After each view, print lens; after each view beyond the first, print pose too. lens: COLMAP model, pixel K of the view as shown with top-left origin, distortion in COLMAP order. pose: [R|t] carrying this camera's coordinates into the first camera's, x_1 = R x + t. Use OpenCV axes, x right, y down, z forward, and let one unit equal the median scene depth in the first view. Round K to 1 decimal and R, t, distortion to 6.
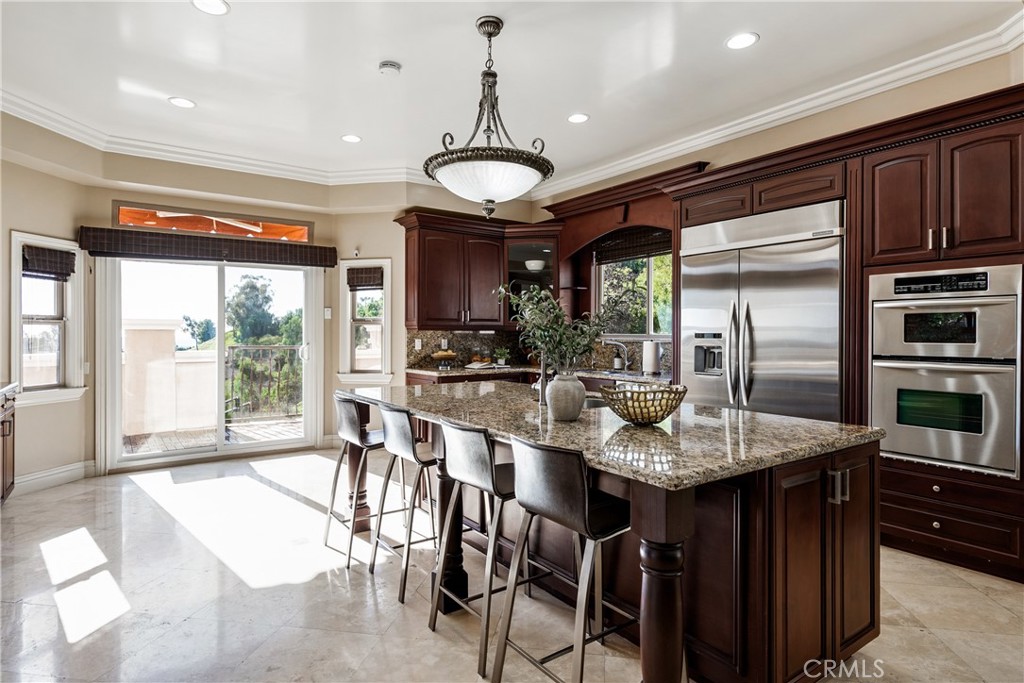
lens RADIAL K [[533.4, 0, 512.1], [0, 533.4, 334.5], [0, 0, 1]] dist [-0.001132, -0.000247]
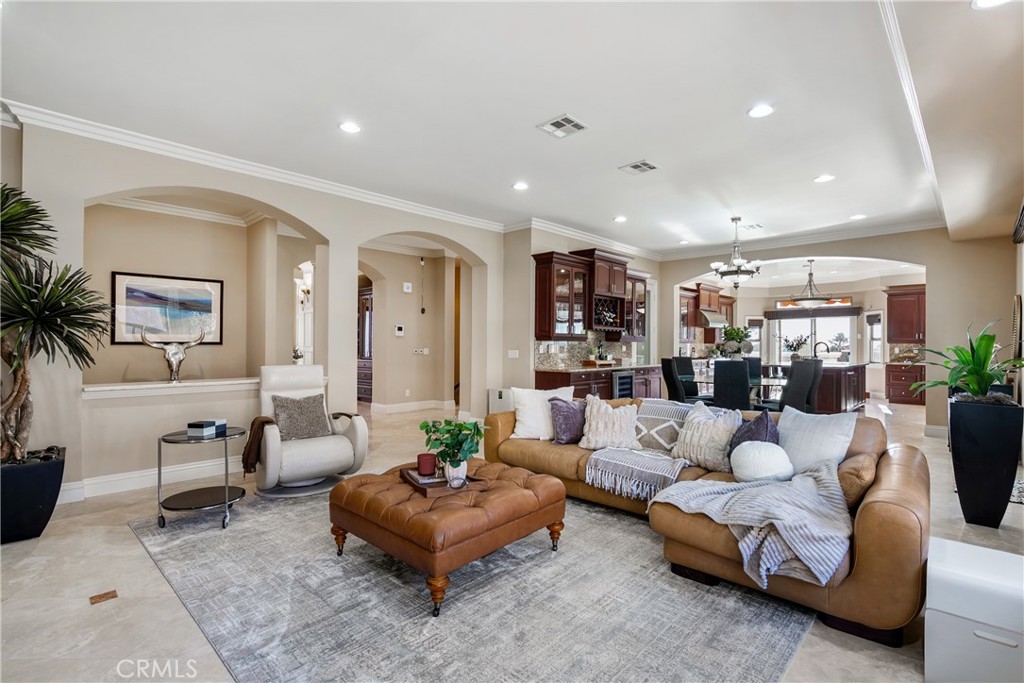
lens RADIAL K [[486.5, 0, 511.9], [0, 486.5, 343.0], [0, 0, 1]] dist [0.000143, -0.000010]
pose [[0.161082, -0.000785, -0.986941, 1.909111], [-0.010679, 0.999940, -0.002538, 0.014731], [0.986883, 0.010948, 0.161064, -1.023610]]
